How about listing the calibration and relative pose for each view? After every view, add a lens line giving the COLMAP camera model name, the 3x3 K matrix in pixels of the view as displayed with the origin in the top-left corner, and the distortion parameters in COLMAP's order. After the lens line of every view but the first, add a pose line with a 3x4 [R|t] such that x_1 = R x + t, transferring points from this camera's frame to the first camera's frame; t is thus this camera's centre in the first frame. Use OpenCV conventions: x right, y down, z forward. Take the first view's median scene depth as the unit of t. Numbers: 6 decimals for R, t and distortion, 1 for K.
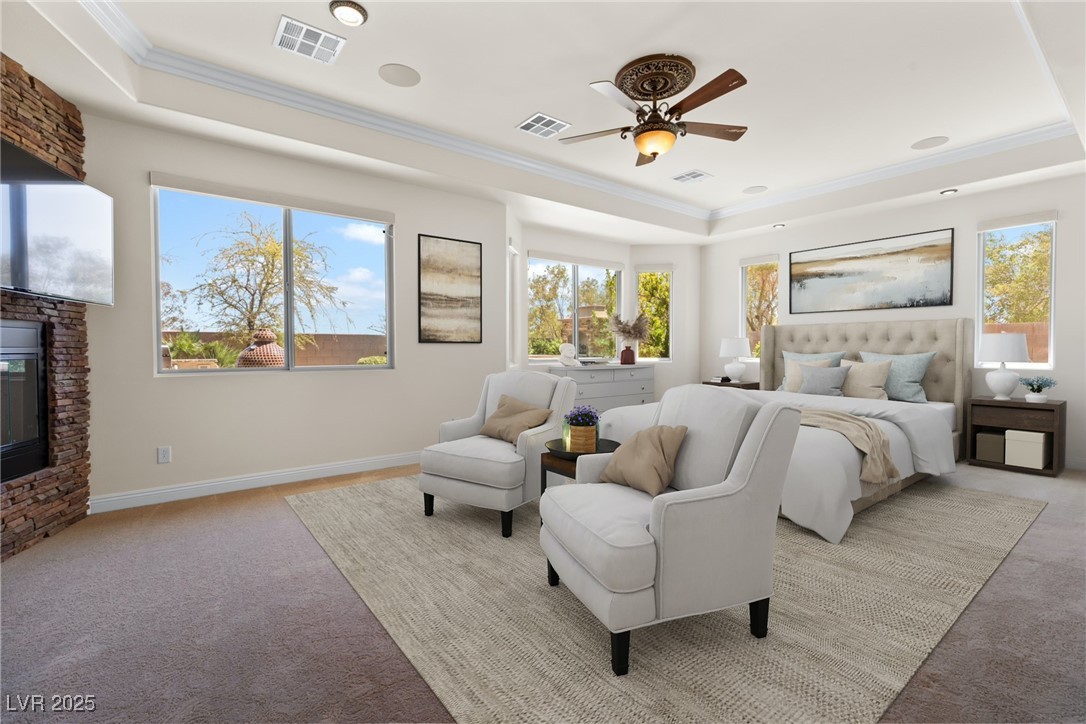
lens RADIAL K [[486.2, 0, 547.9], [0, 486.2, 359.3], [0, 0, 1]] dist [0.001336, 0.000158]
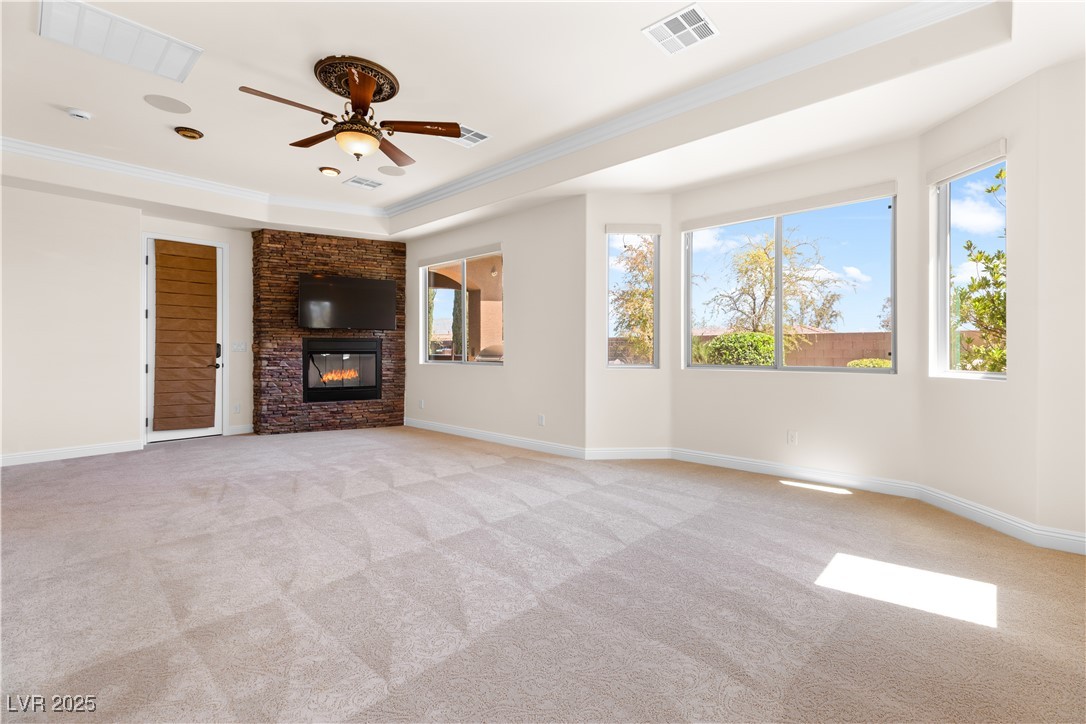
lens RADIAL K [[496.7, 0, 559.7], [0, 496.7, 359.9], [0, 0, 1]] dist [0.000408, 0.000127]
pose [[0.194081, 0.027148, -0.980610, 1.379096], [-0.018460, 0.999541, 0.024019, -0.041419], [0.980812, 0.013441, 0.194493, 1.240774]]
